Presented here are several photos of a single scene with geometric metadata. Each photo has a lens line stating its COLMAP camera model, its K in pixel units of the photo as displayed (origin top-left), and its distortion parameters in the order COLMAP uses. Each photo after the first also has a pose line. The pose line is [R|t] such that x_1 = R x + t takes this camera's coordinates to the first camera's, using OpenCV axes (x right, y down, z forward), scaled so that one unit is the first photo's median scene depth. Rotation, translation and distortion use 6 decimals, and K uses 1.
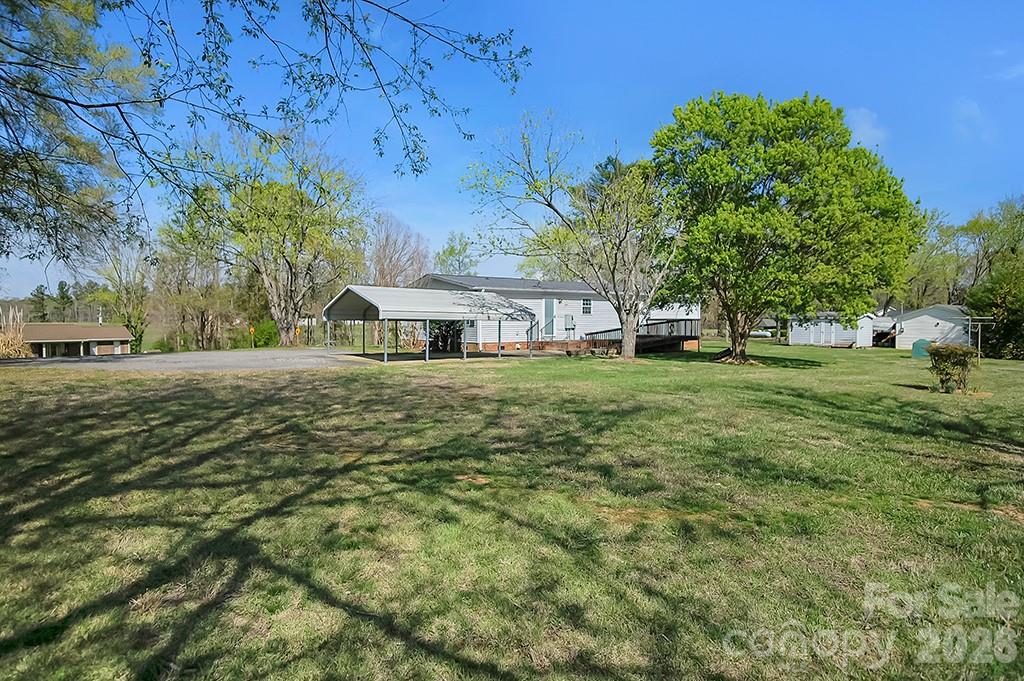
lens RADIAL K [[549.1, 0, 512.0], [0, 549.1, 340.5], [0, 0, 1]] dist [-0.024380, 0.002465]
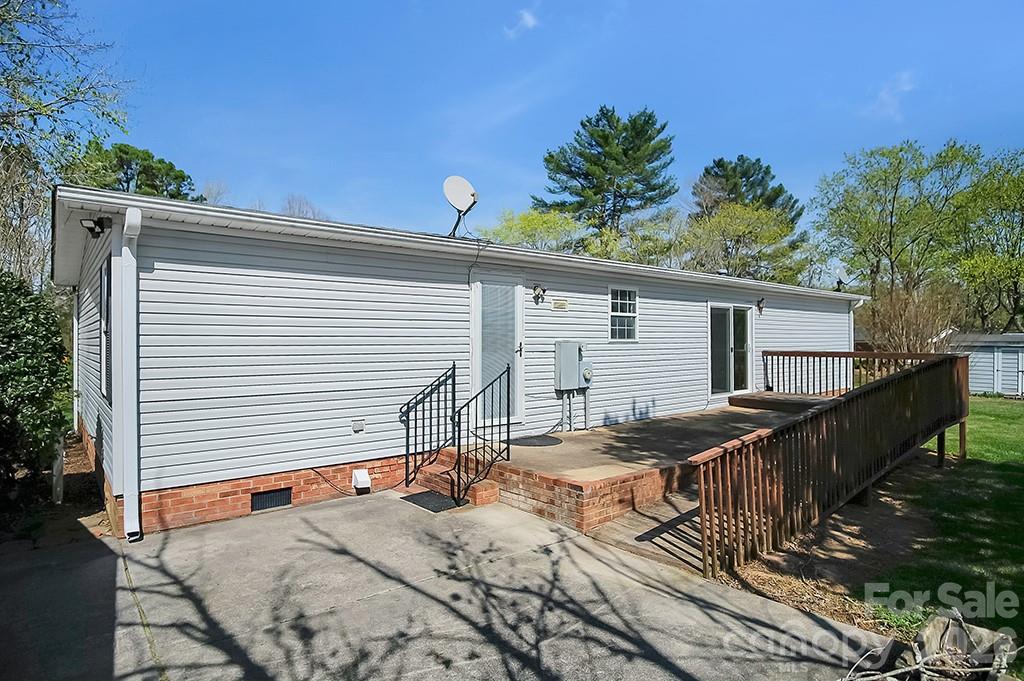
lens RADIAL K [[549.1, 0, 512.0], [0, 549.1, 340.5], [0, 0, 1]] dist [-0.024380, 0.002465]
pose [[0.998500, 0.005956, 0.054424, 0.056665], [-0.004370, 0.999564, -0.029210, -0.038272], [-0.054574, 0.028928, 0.998091, 0.692413]]
